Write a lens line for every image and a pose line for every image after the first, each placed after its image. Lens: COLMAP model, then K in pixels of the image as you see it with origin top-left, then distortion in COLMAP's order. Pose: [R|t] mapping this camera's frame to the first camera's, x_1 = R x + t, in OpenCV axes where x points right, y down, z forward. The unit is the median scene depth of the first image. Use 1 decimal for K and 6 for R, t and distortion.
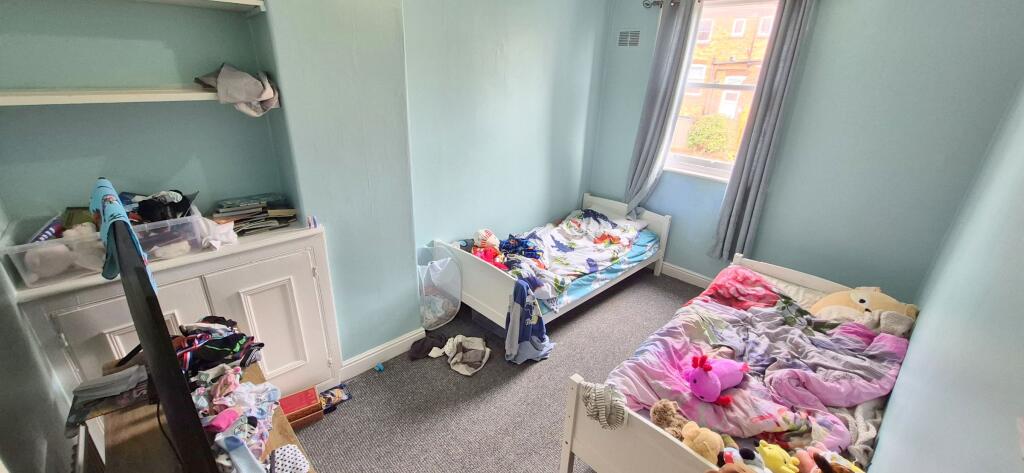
lens RADIAL K [[404.5, 0, 509.1], [0, 404.5, 234.8], [0, 0, 1]] dist [0.000392, -0.000202]
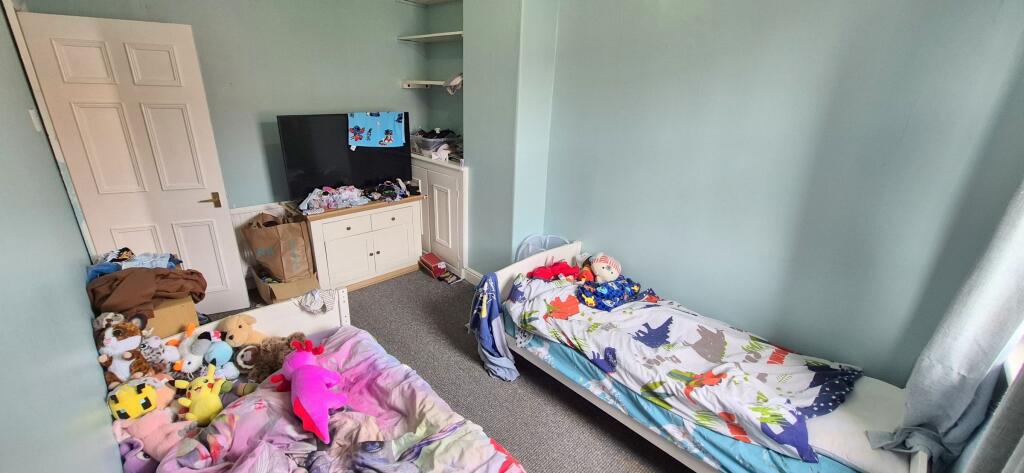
lens RADIAL K [[408.0, 0, 506.2], [0, 408.0, 232.1], [0, 0, 1]] dist [0.004294, 0.000074]
pose [[0.000035, 0.311547, -0.950231, 0.741959], [-0.411411, 0.866092, 0.283946, -0.210893], [0.911450, 0.390926, 0.128204, 0.690887]]
